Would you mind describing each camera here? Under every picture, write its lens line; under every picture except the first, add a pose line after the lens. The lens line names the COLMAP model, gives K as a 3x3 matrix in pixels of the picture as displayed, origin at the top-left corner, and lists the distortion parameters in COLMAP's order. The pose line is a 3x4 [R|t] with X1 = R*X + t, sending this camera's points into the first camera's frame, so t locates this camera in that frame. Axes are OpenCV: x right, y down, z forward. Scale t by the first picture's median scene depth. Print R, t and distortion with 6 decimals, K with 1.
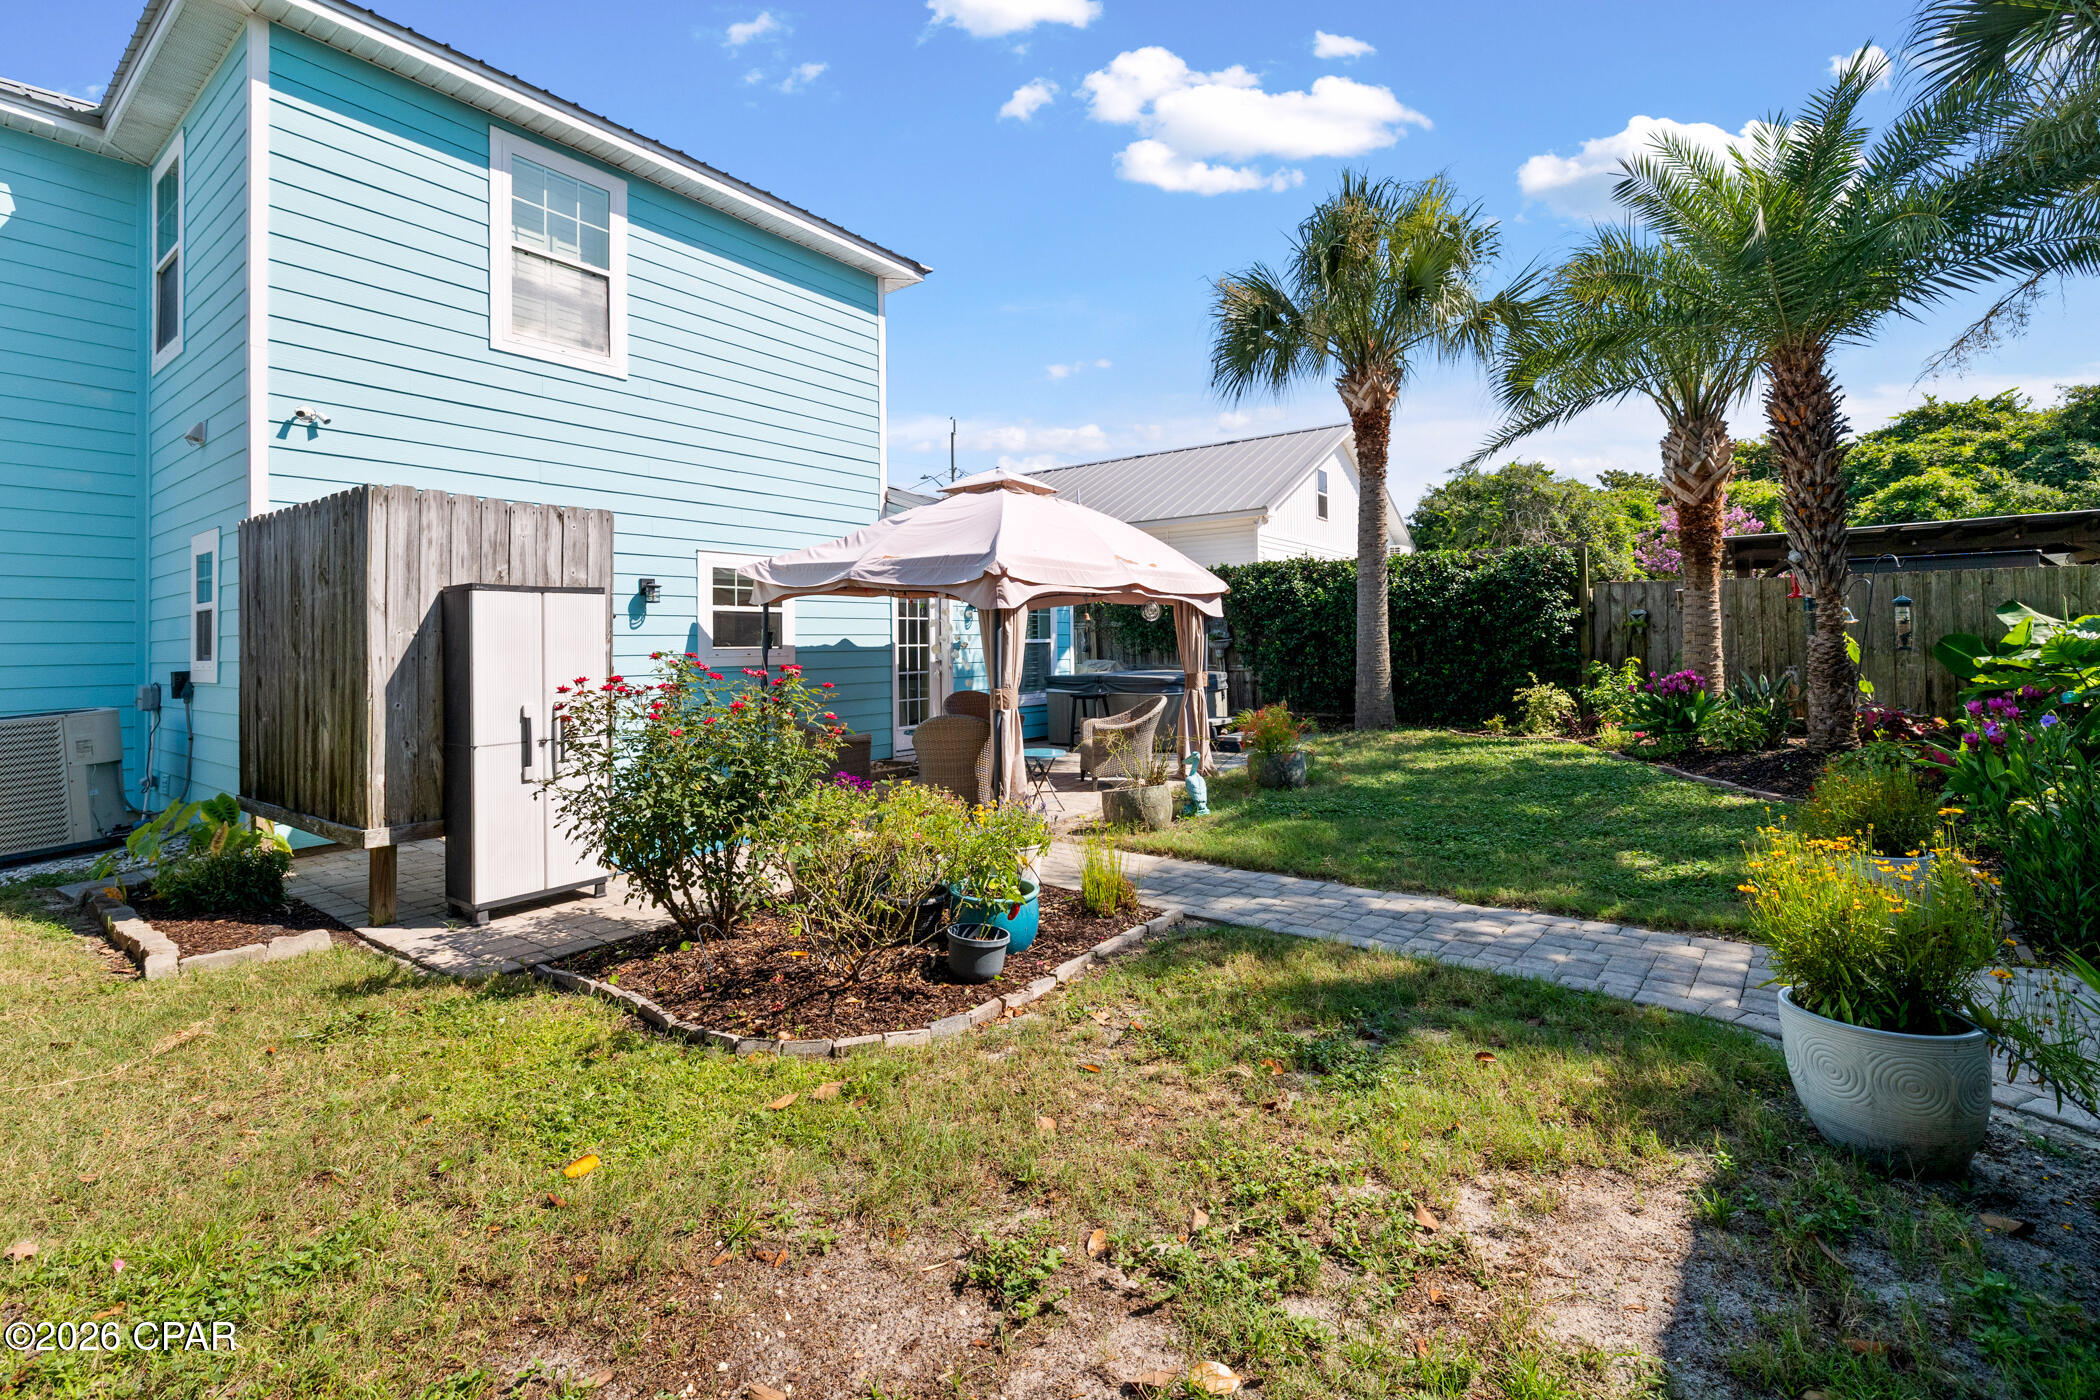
lens RADIAL K [[899.3, 0, 1079.7], [0, 899.3, 617.2], [0, 0, 1]] dist [0.000793, 0.000174]
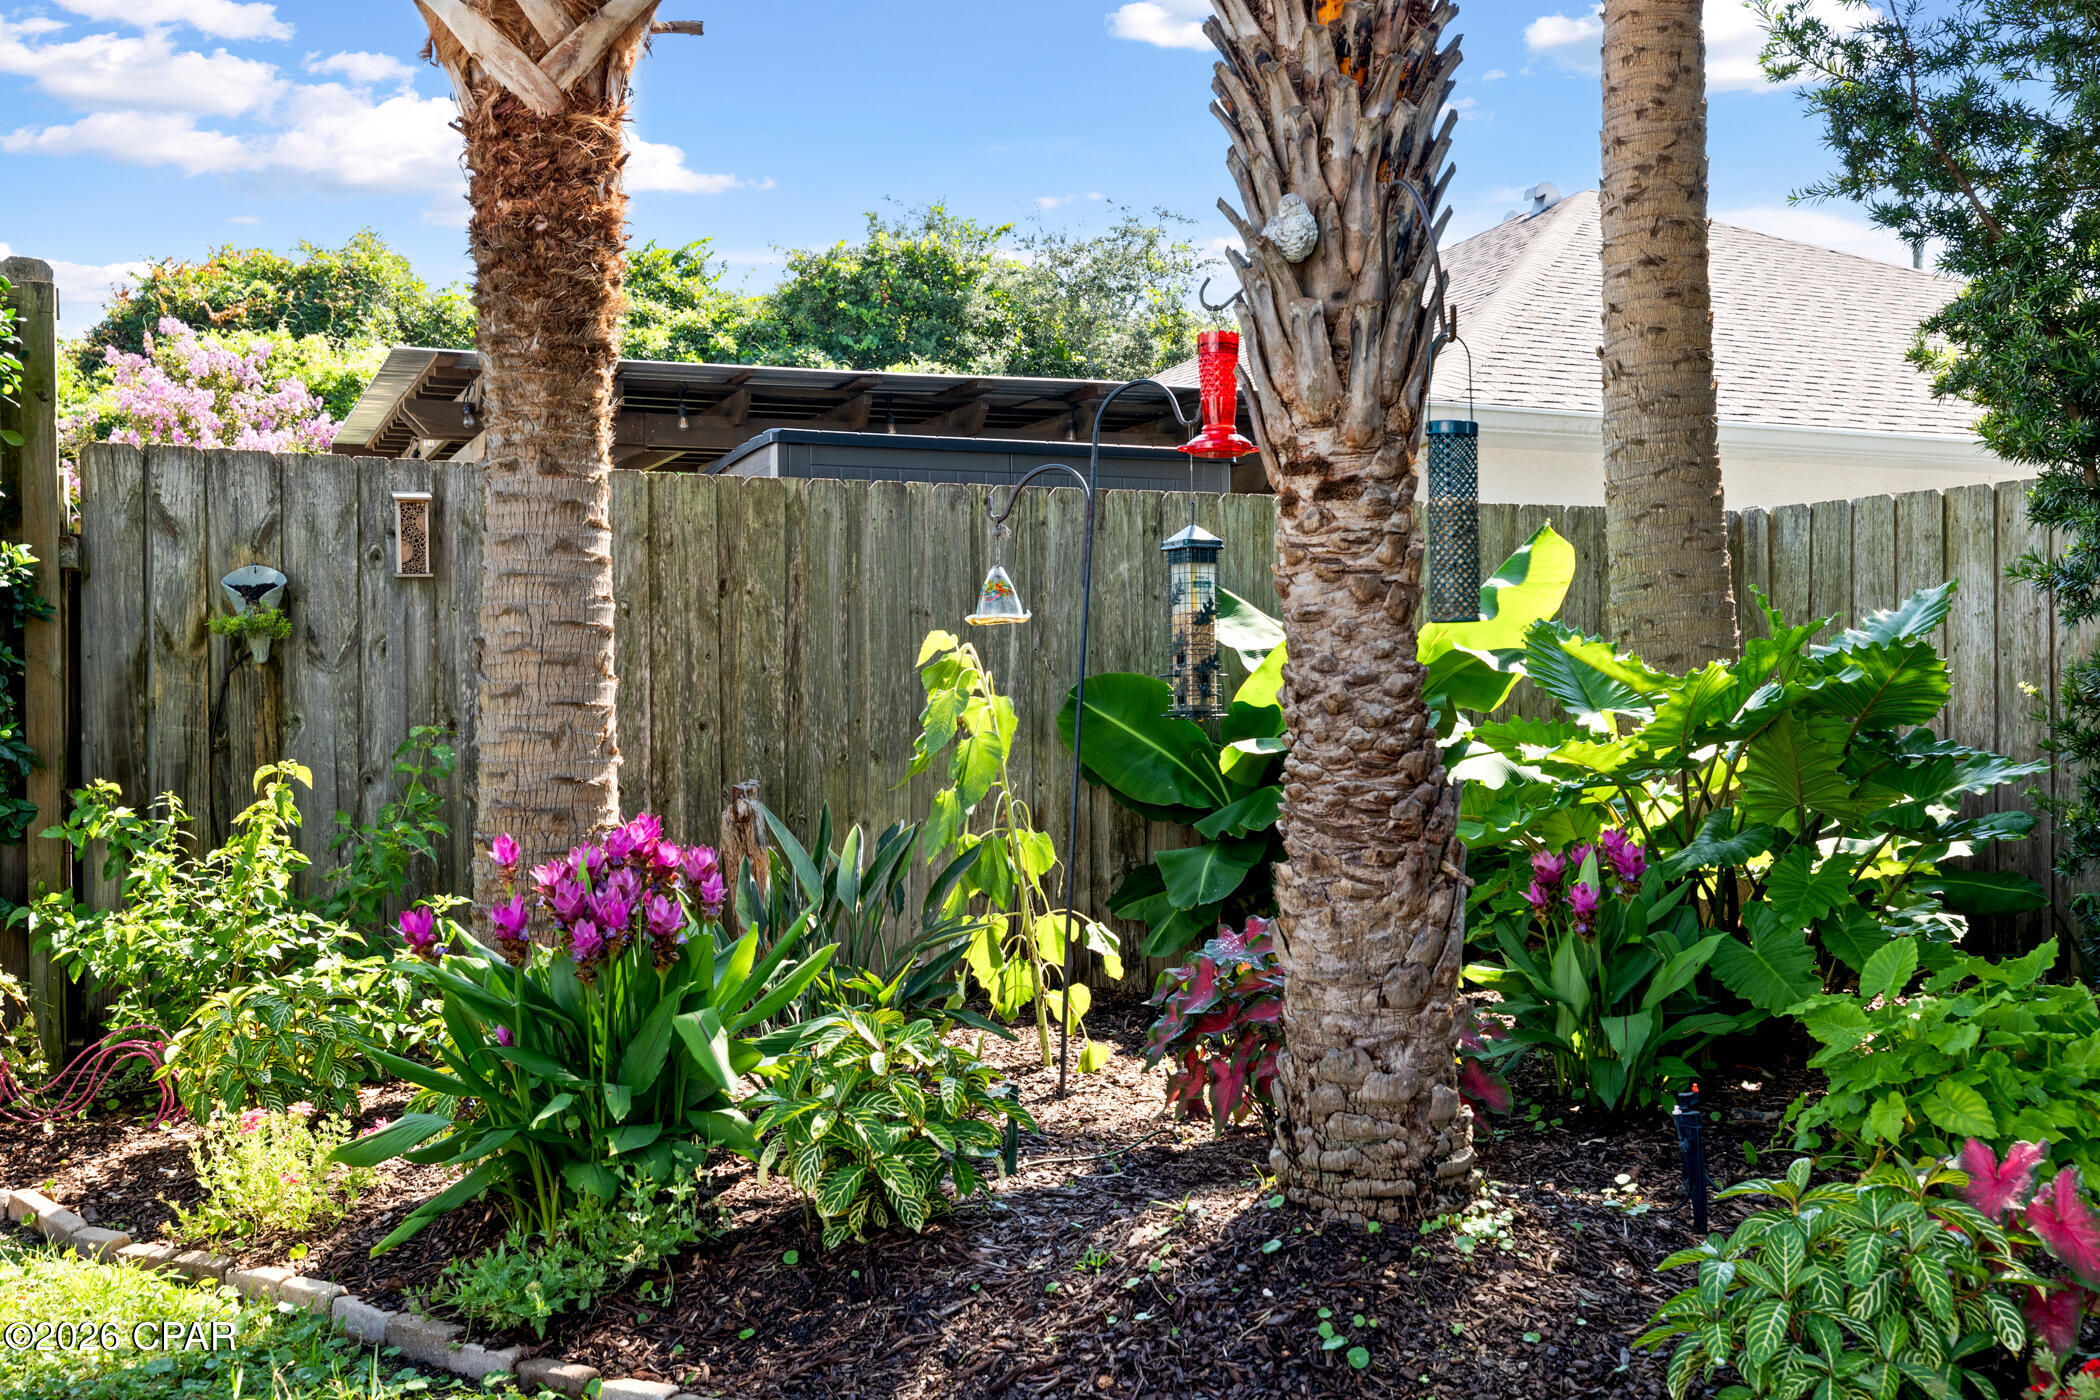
lens RADIAL K [[2036.0, 0, 1050.0], [0, 2036.0, 700.0], [0, 0, 1]] dist [-0.023023, -0.010507]
pose [[0.497408, 0.006214, 0.867494, 0.266272], [-0.017006, 0.999852, 0.002589, 0.023629], [-0.867350, -0.016040, 0.497441, 0.569339]]
